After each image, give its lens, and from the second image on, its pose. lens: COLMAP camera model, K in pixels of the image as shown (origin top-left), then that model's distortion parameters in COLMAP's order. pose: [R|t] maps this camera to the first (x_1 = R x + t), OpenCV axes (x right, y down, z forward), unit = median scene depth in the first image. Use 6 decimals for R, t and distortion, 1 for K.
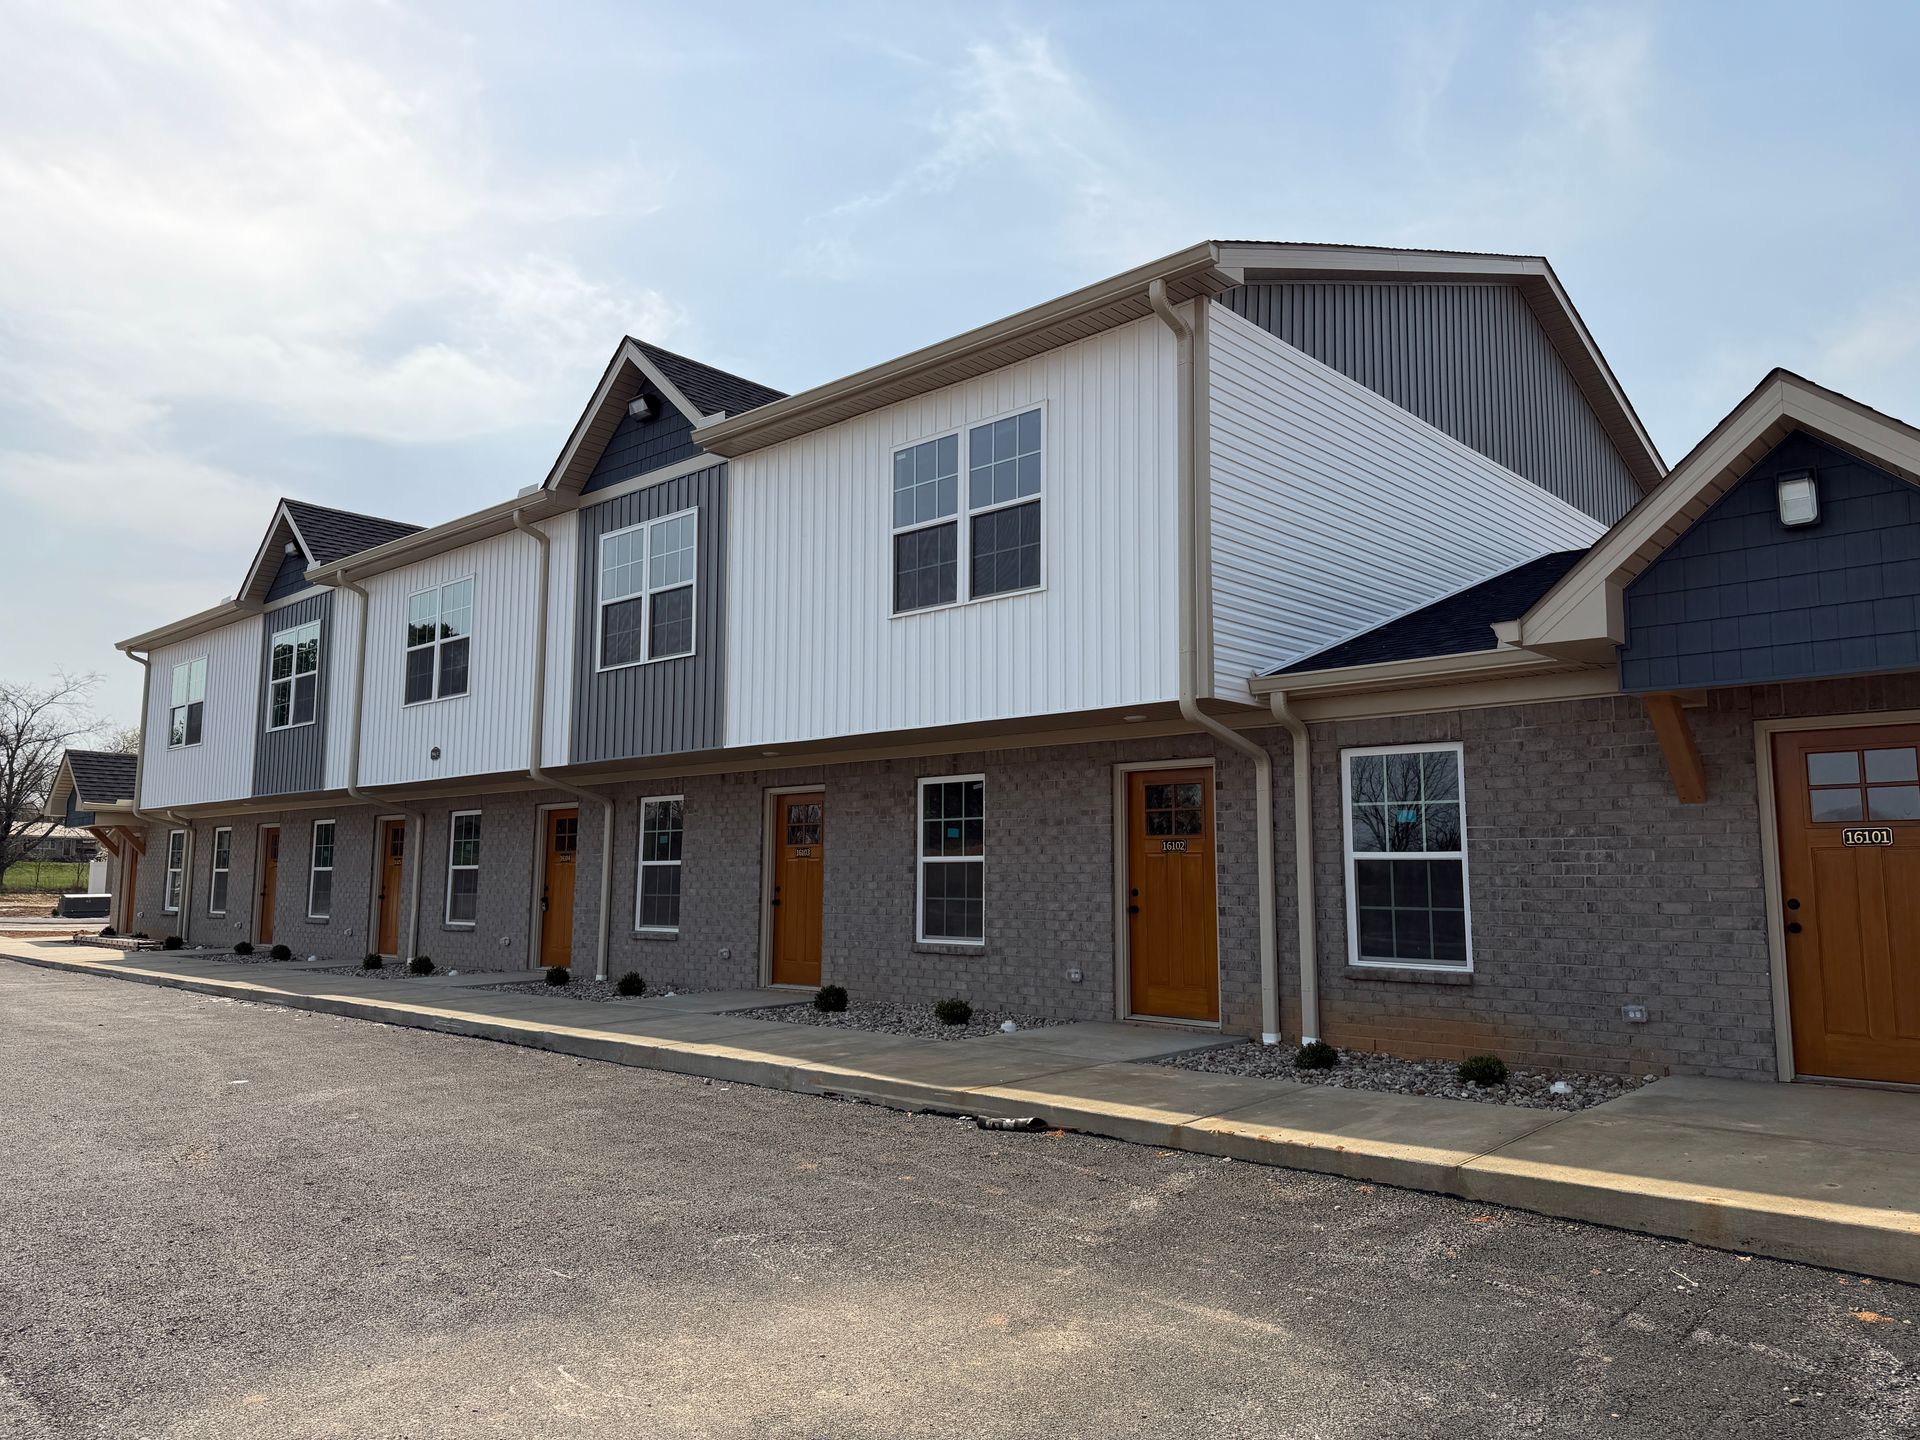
lens RADIAL K [[1307.3, 0, 971.6], [0, 1307.3, 725.1], [0, 0, 1]] dist [0.043743, -0.006146]
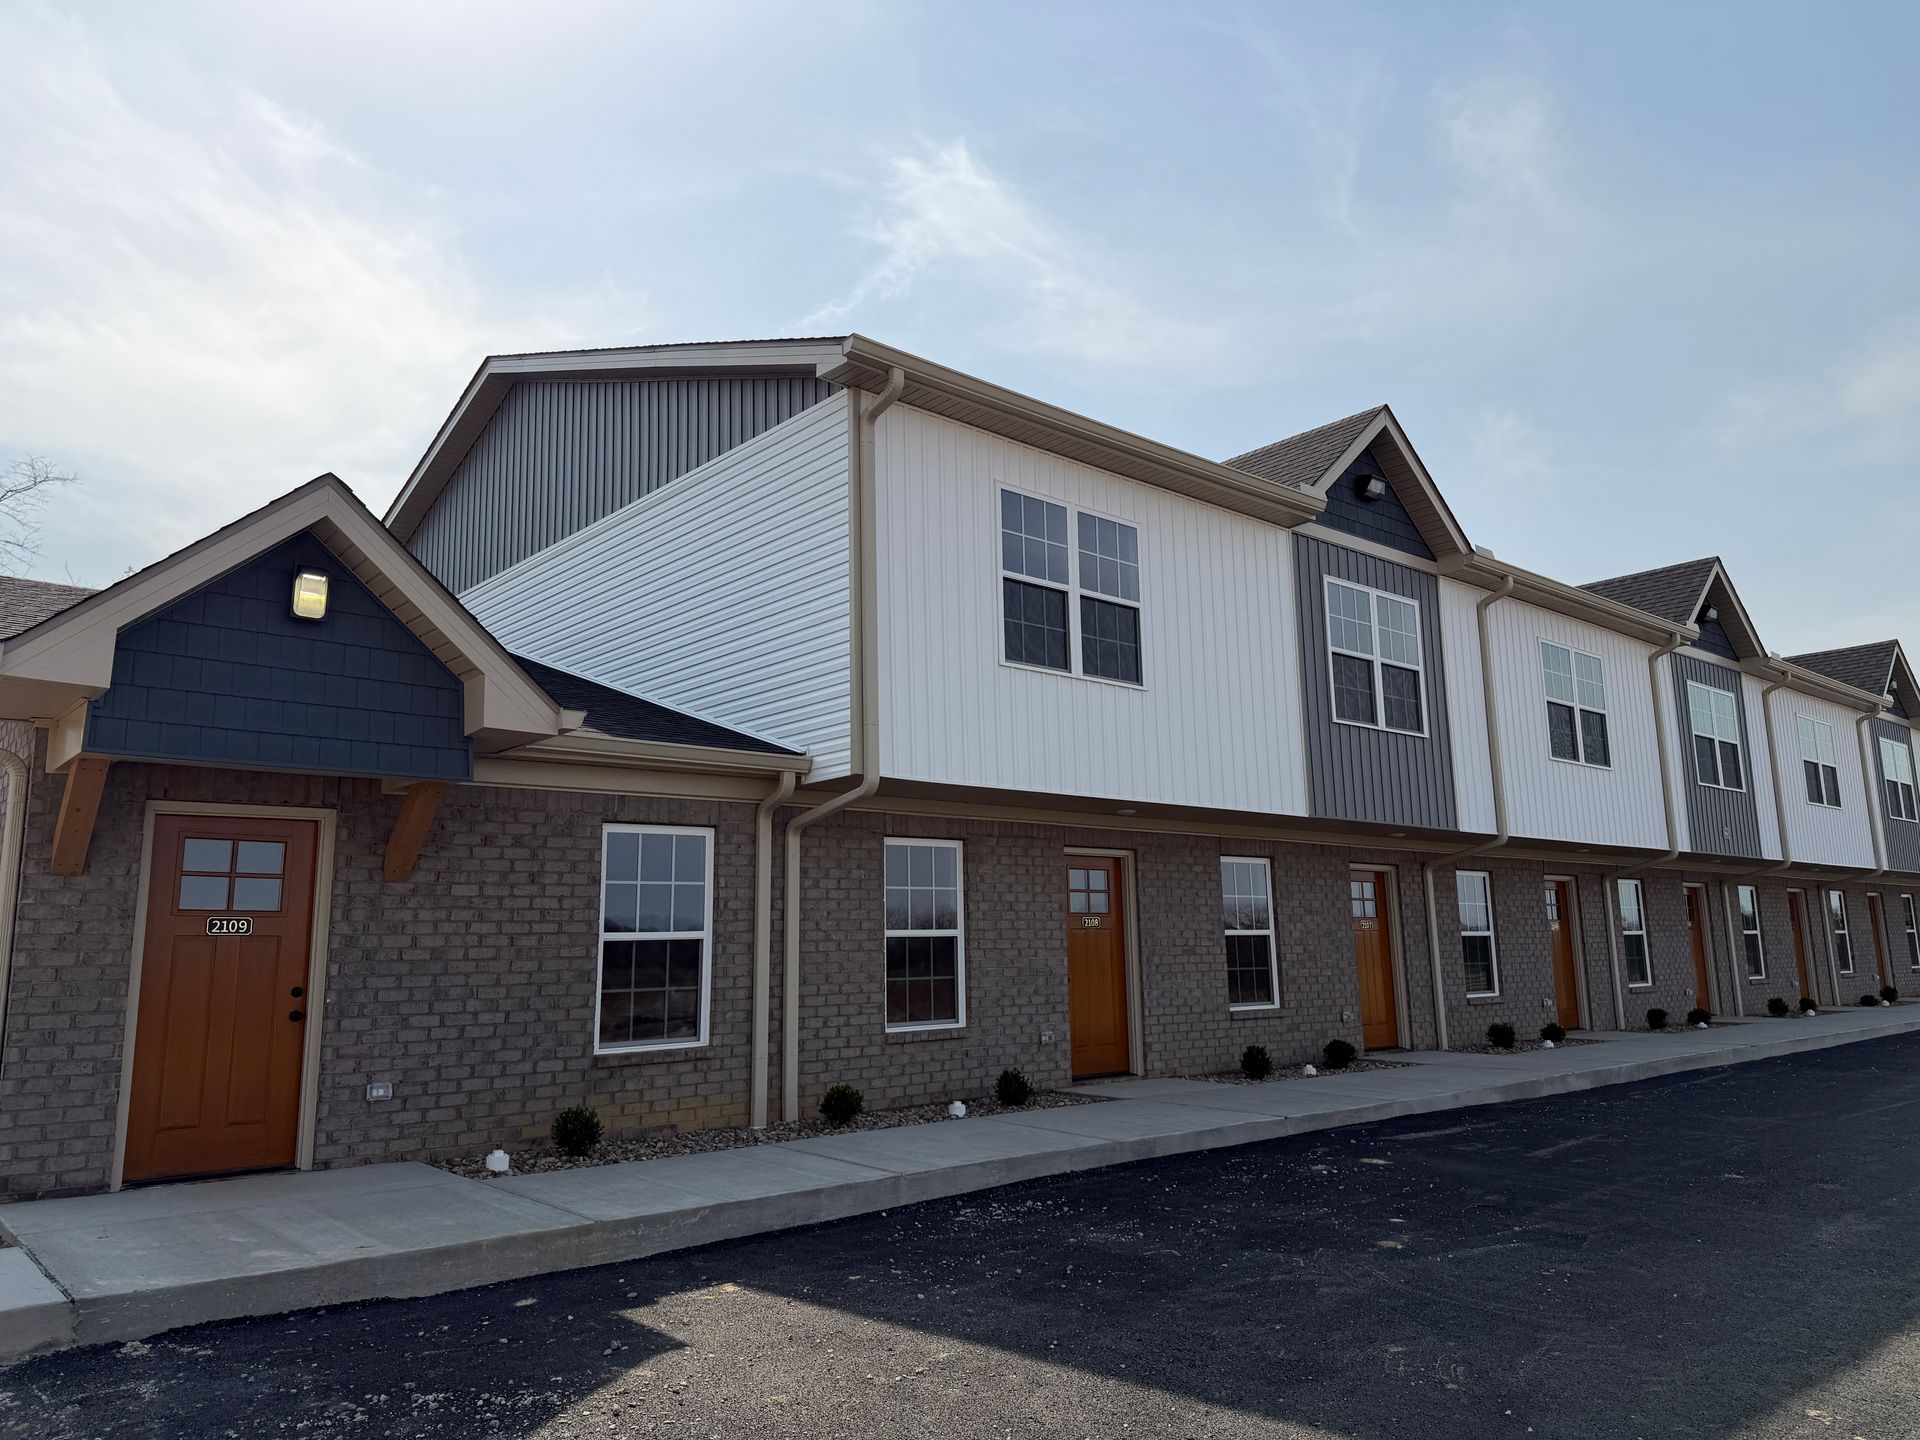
lens RADIAL K [[1429.8, 0, 952.9], [0, 1429.8, 707.7], [0, 0, 1]] dist [0.091392, -0.055299]
pose [[0.085823, 0.164997, 0.982553, -1.084702], [-0.097439, 0.982854, -0.156536, 0.111535], [-0.991534, -0.082305, 0.100429, 0.970457]]
